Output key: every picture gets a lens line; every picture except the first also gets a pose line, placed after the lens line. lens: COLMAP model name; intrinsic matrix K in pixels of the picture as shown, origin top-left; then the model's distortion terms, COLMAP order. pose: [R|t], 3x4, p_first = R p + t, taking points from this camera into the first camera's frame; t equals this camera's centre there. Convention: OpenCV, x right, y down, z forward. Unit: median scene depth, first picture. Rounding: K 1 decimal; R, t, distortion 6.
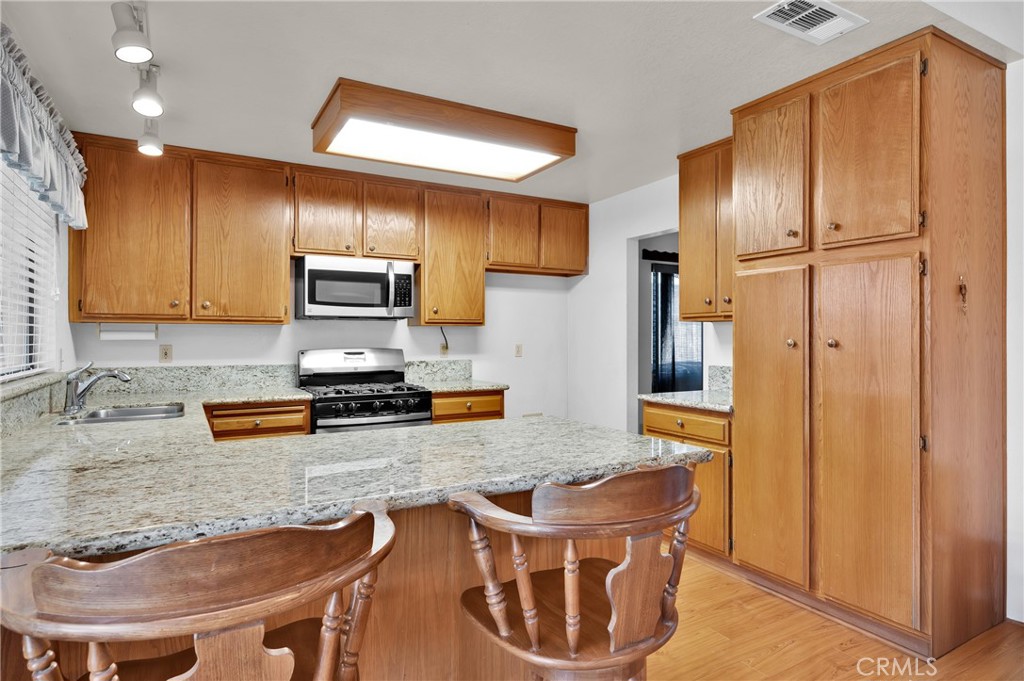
lens RADIAL K [[579.9, 0, 516.4], [0, 579.9, 338.7], [0, 0, 1]] dist [0.003161, 0.001404]
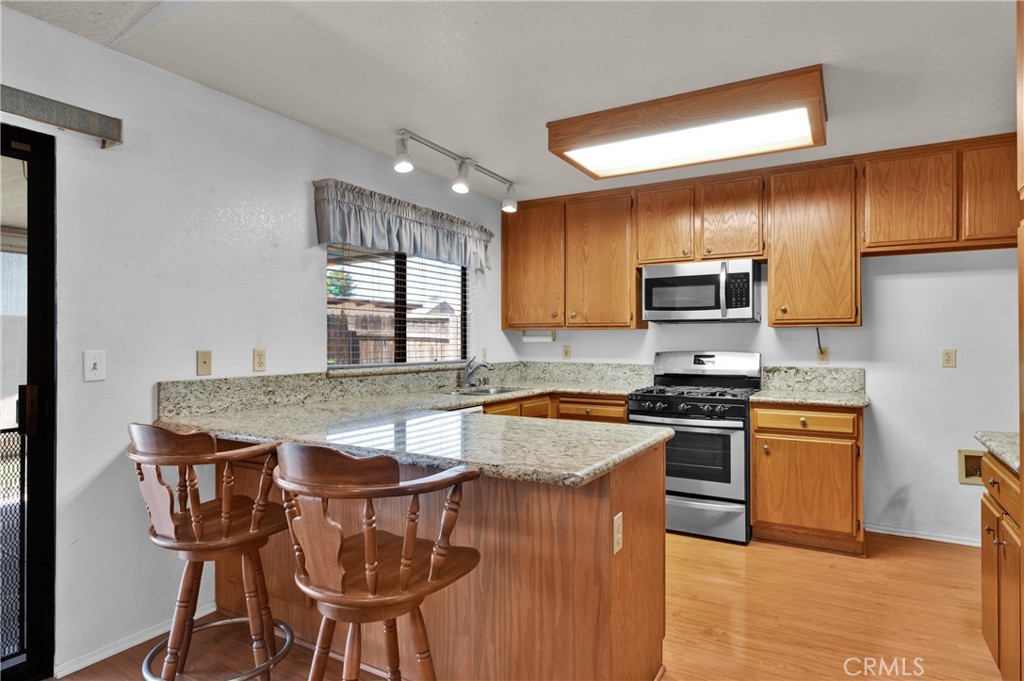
lens RADIAL K [[579.9, 0, 516.4], [0, 579.9, 338.7], [0, 0, 1]] dist [0.003161, 0.001404]
pose [[0.502991, -0.003840, -0.864283, 0.443736], [-0.002195, 0.999981, -0.005720, 0.001547], [0.864289, 0.004775, 0.502973, 0.218898]]
